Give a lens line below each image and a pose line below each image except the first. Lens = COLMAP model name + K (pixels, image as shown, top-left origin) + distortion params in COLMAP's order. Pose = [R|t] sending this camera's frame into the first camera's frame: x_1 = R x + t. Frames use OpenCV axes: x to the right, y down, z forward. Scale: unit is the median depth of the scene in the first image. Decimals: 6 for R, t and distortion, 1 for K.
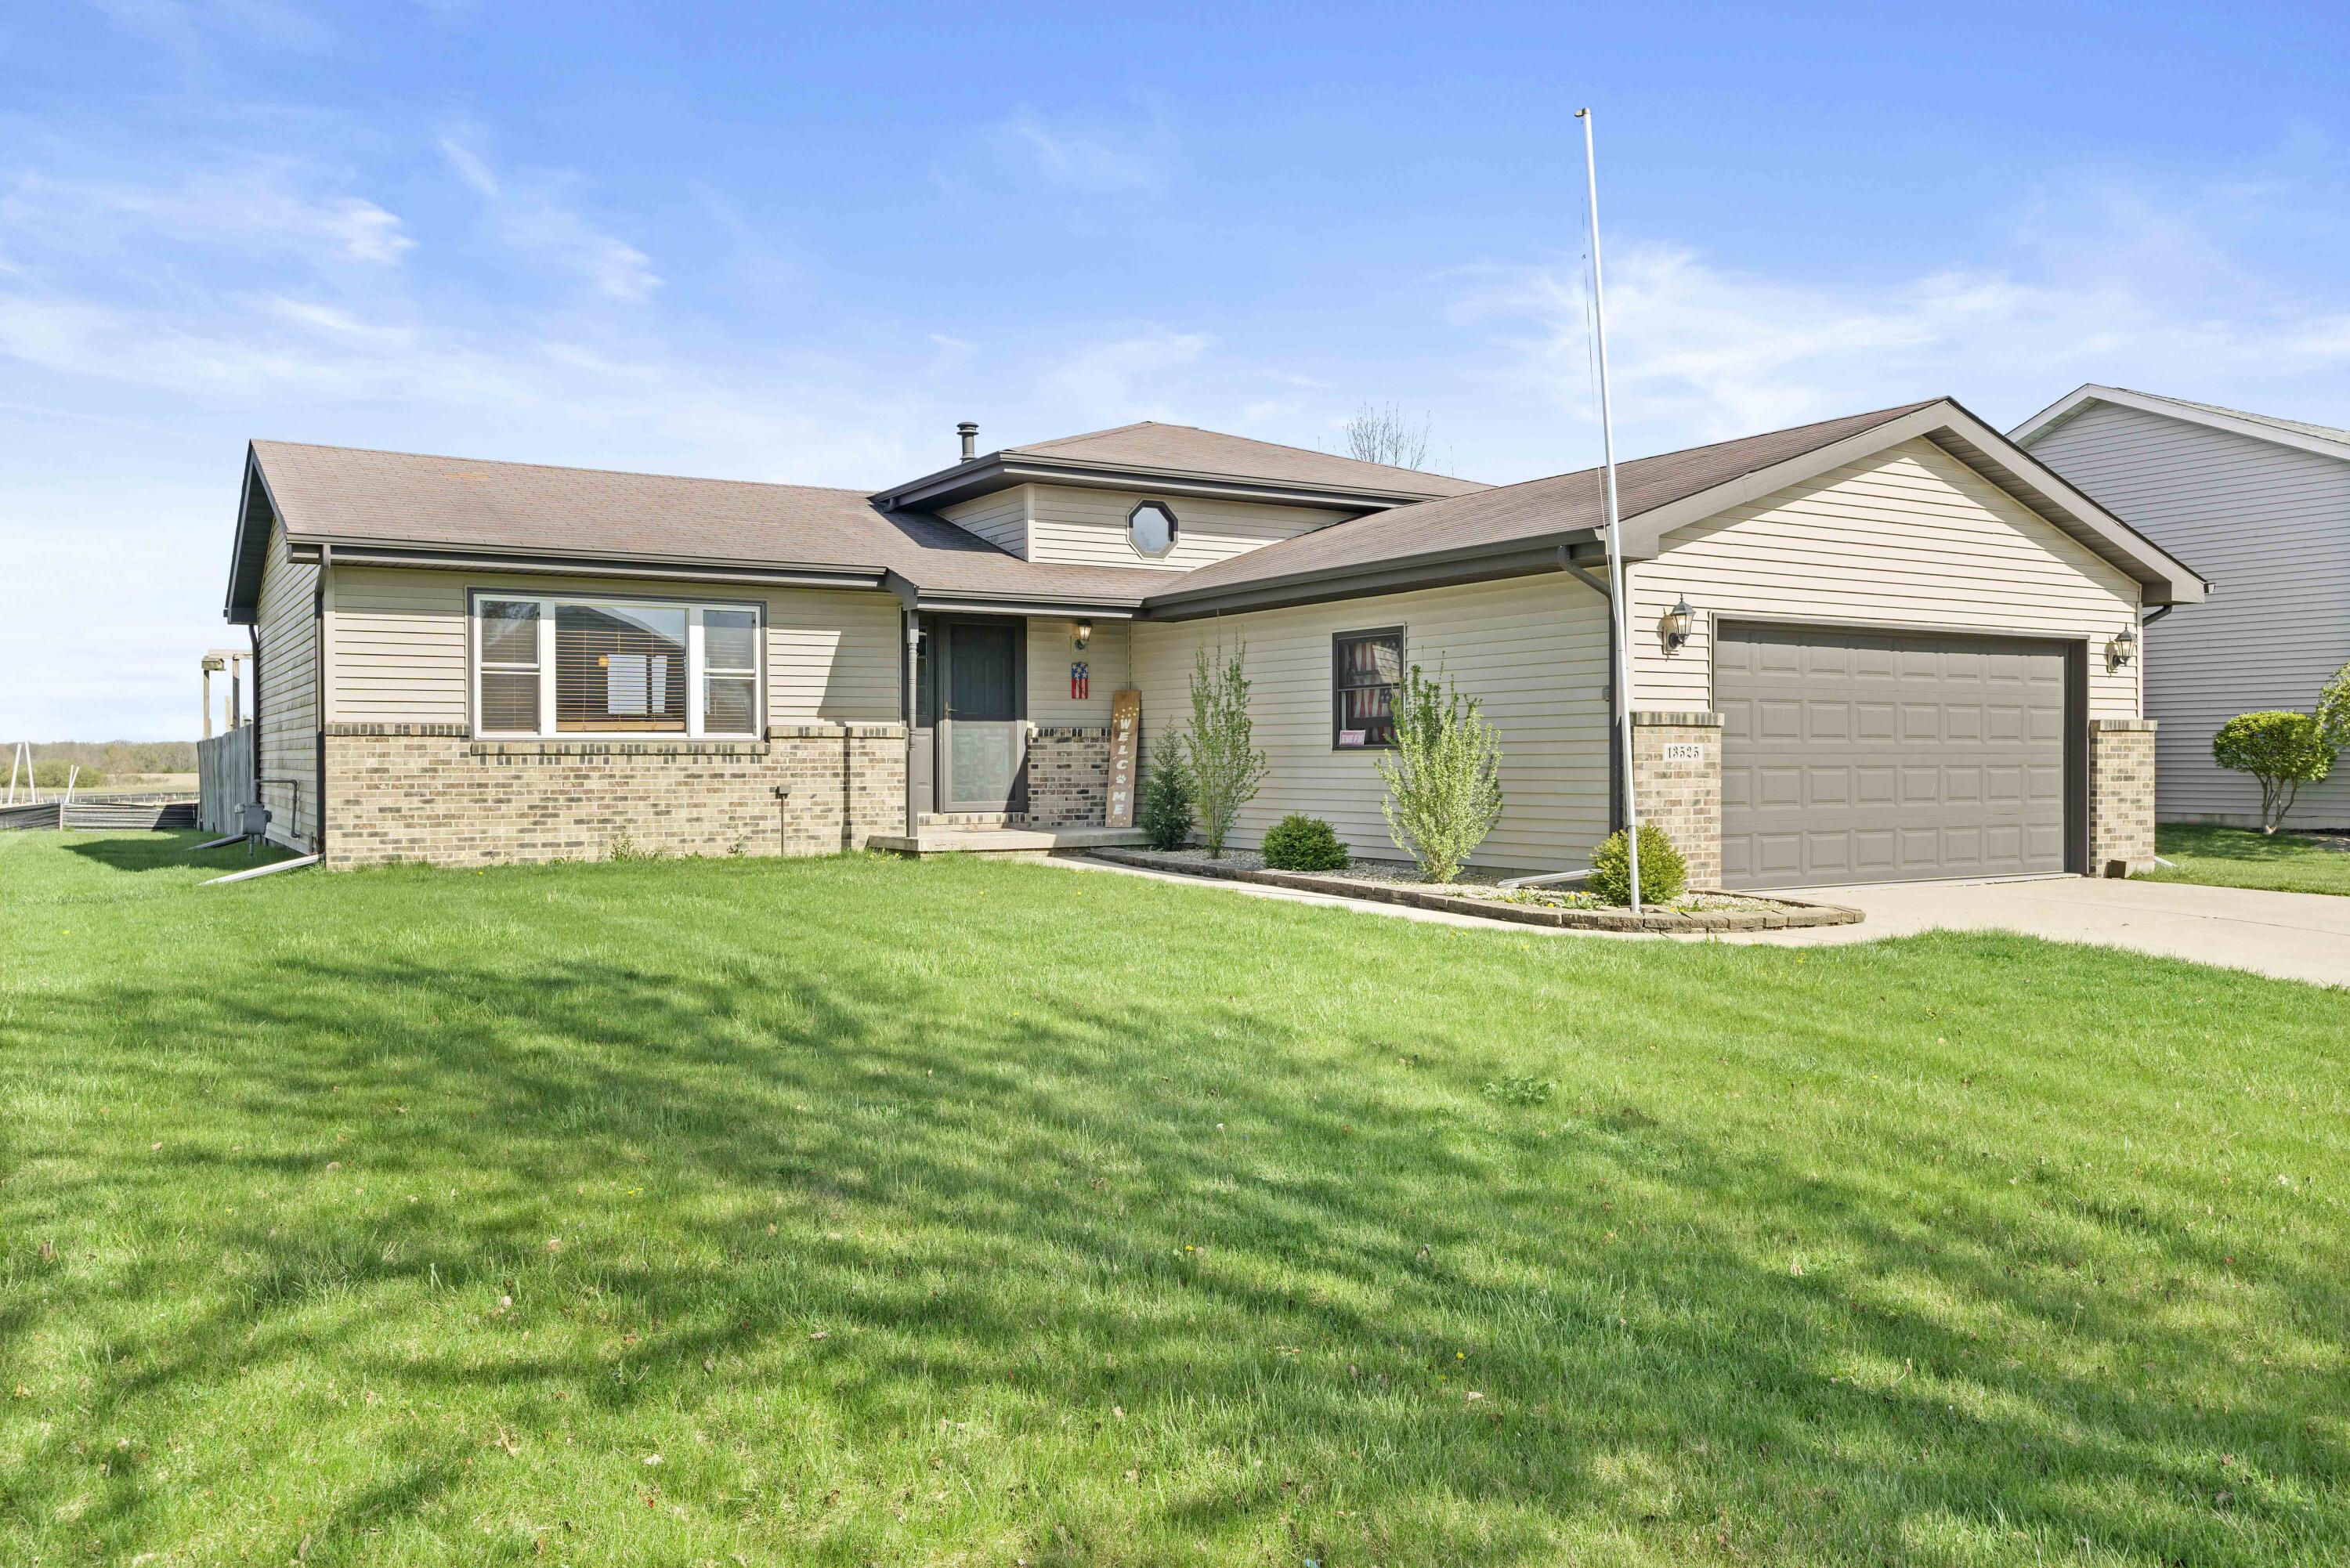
lens RADIAL K [[1750.0, 0, 1175.3], [0, 1750.0, 781.7], [0, 0, 1]] dist [0.002811, 0.001508]
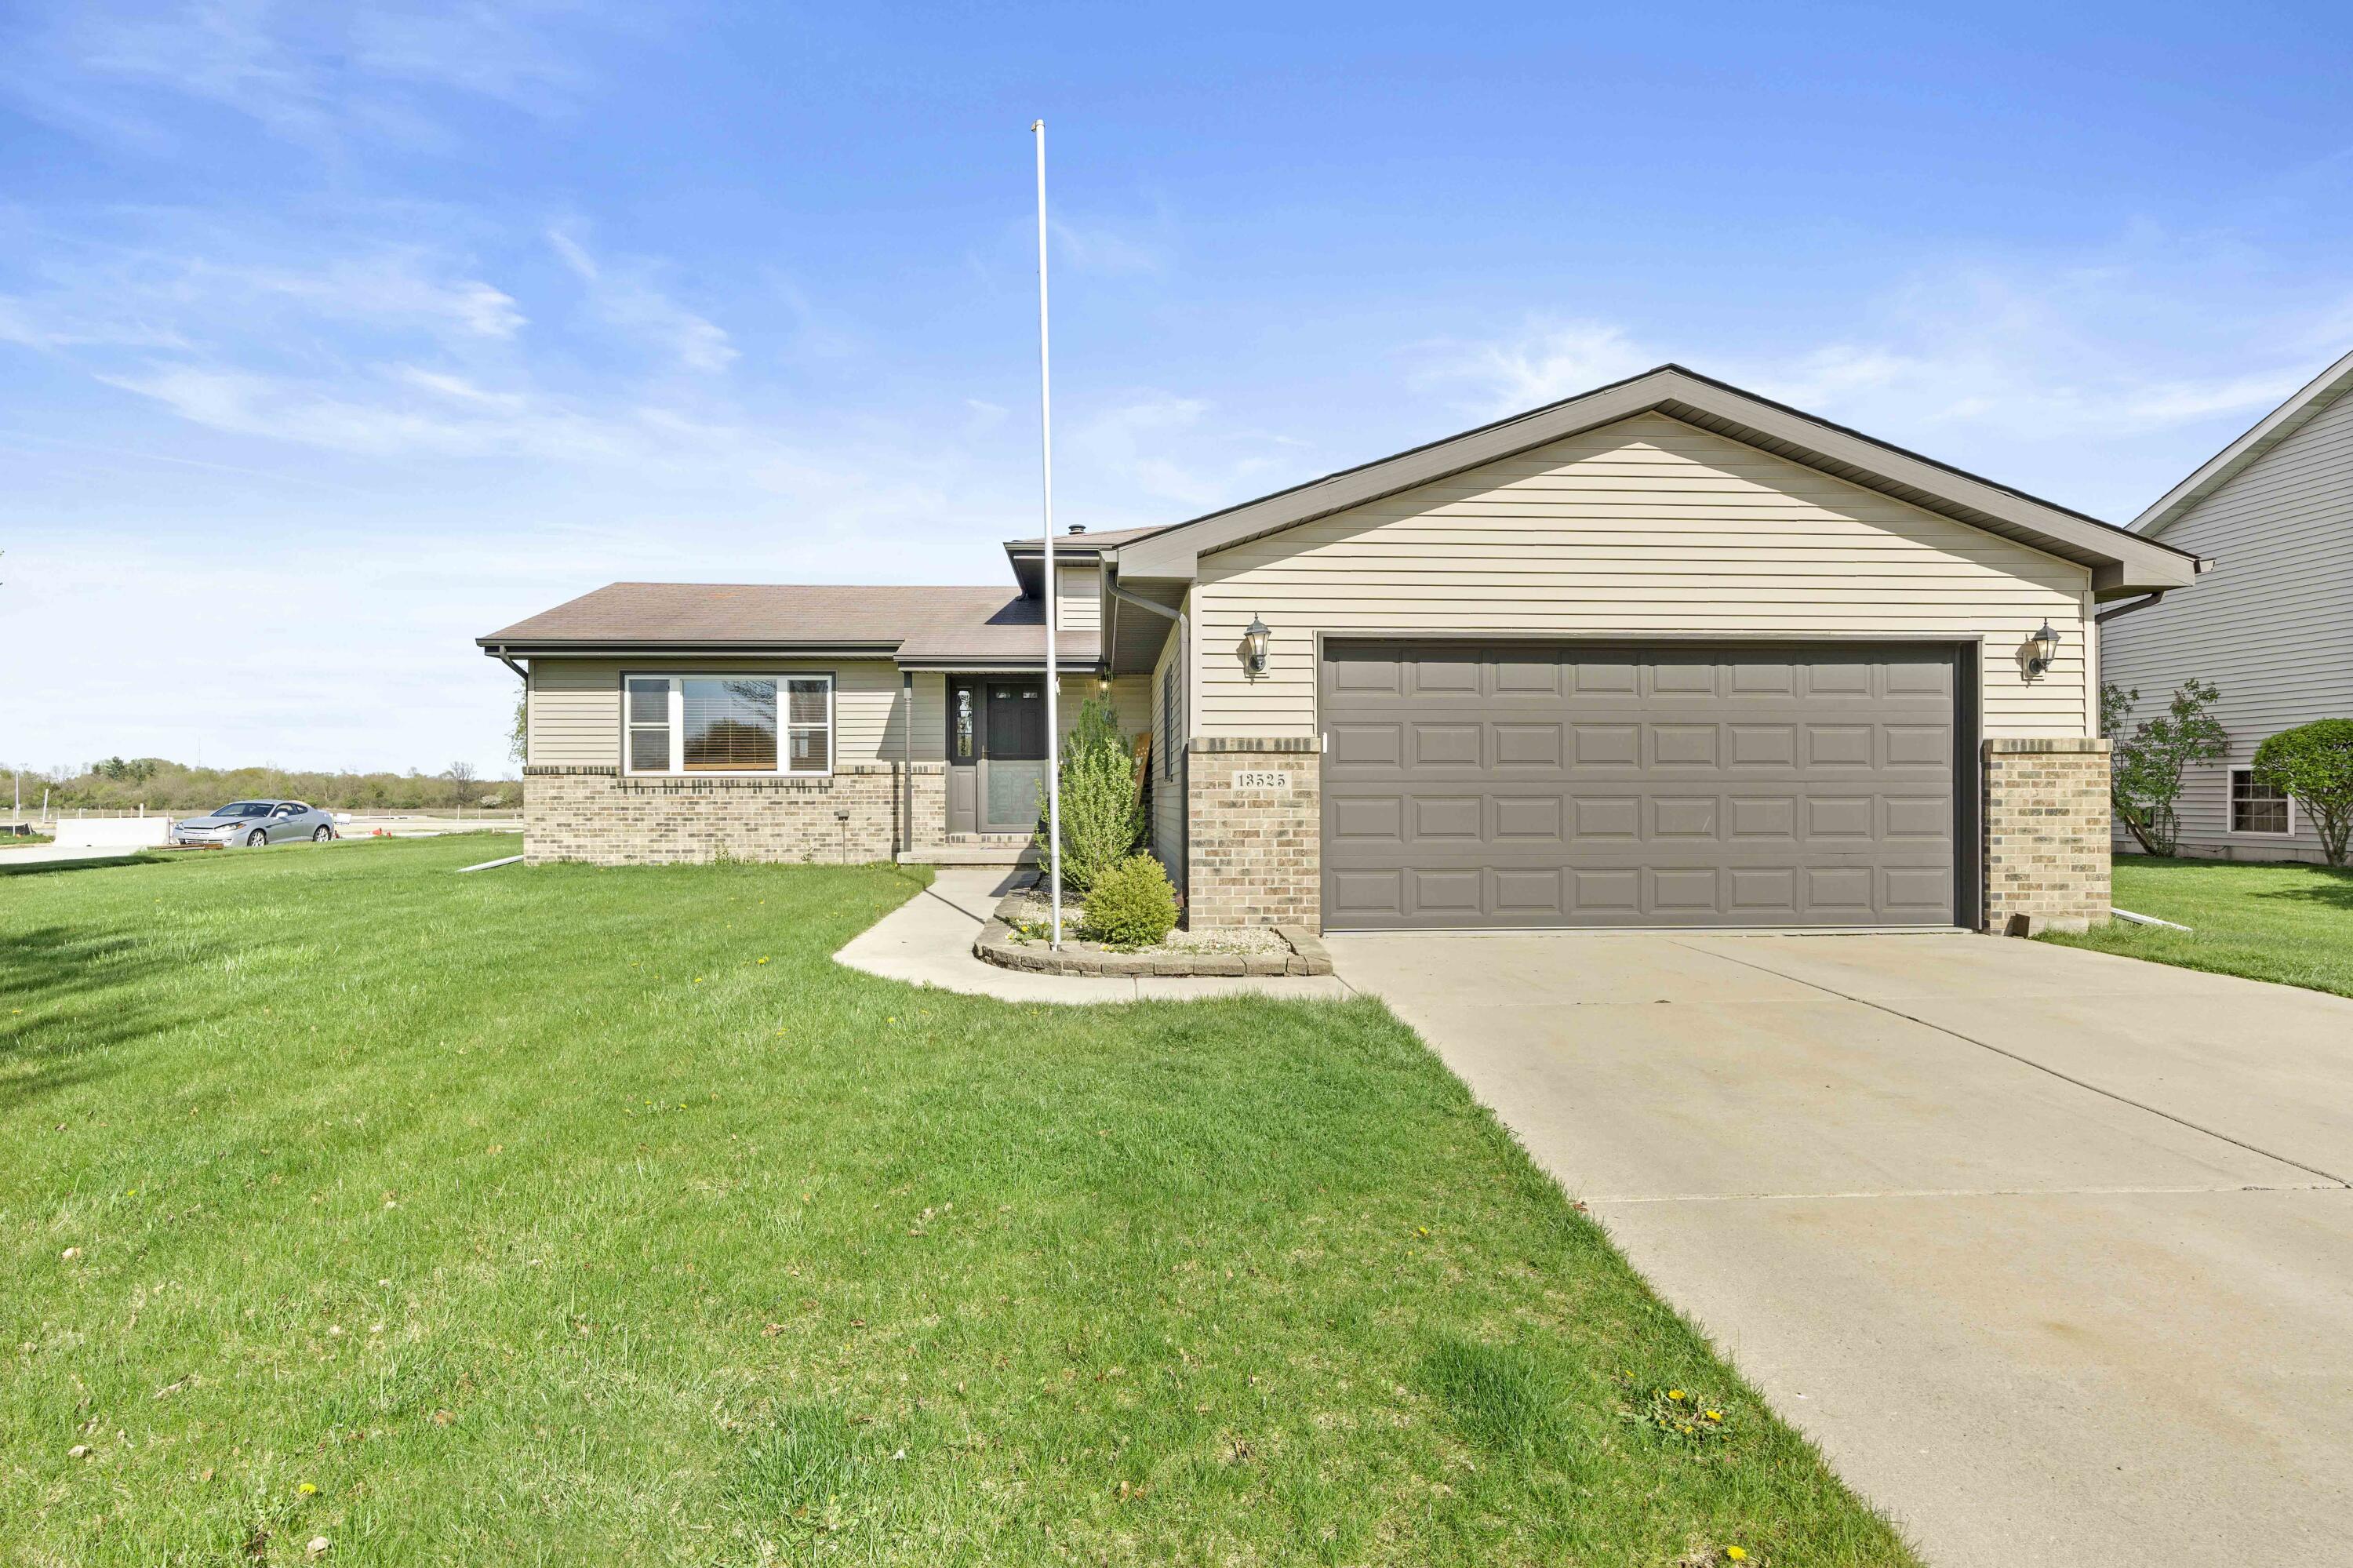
lens RADIAL K [[1224.7, 0, 1175.3], [0, 1224.7, 787.9], [0, 0, 1]] dist [-0.003649, -0.001116]
pose [[0.880719, -0.002225, -0.473635, 0.460978], [-0.006313, 0.999845, -0.016435, -0.001291], [0.473598, 0.017465, 0.880568, 0.324844]]
